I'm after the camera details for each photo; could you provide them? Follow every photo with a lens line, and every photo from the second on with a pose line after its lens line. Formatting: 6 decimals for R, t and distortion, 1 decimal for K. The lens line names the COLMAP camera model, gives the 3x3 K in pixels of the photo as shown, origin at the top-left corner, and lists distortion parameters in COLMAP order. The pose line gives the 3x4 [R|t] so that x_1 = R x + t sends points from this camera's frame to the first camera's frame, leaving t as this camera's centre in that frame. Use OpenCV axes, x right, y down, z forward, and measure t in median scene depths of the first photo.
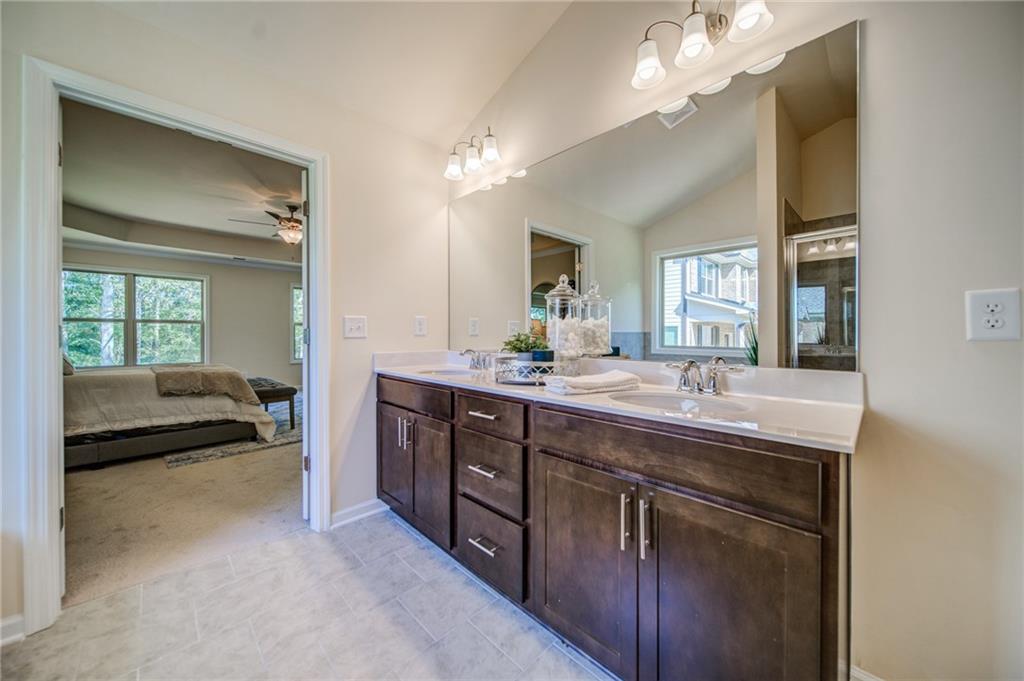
lens RADIAL K [[360.7, 0, 509.3], [0, 360.7, 341.8], [0, 0, 1]] dist [-0.002231, -0.000144]
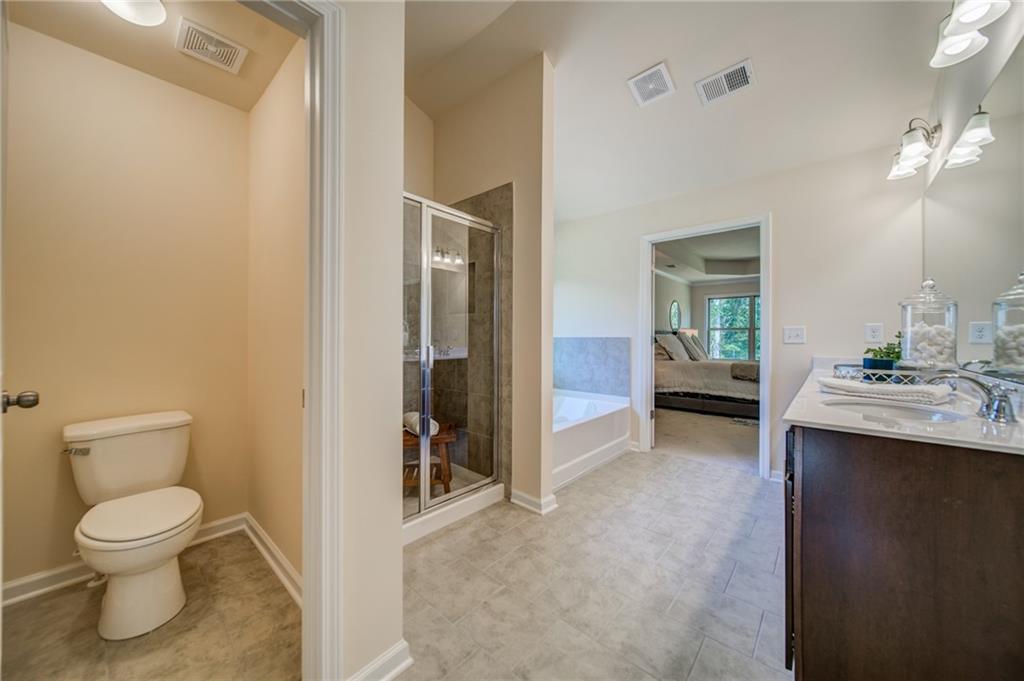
lens RADIAL K [[360.7, 0, 509.6], [0, 360.7, 339.1], [0, 0, 1]] dist [-0.002231, -0.000144]
pose [[0.060058, 0.001667, -0.998193, 1.006723], [-0.011250, 0.999936, 0.000993, -0.019918], [0.998131, 0.011170, 0.060073, -0.120767]]
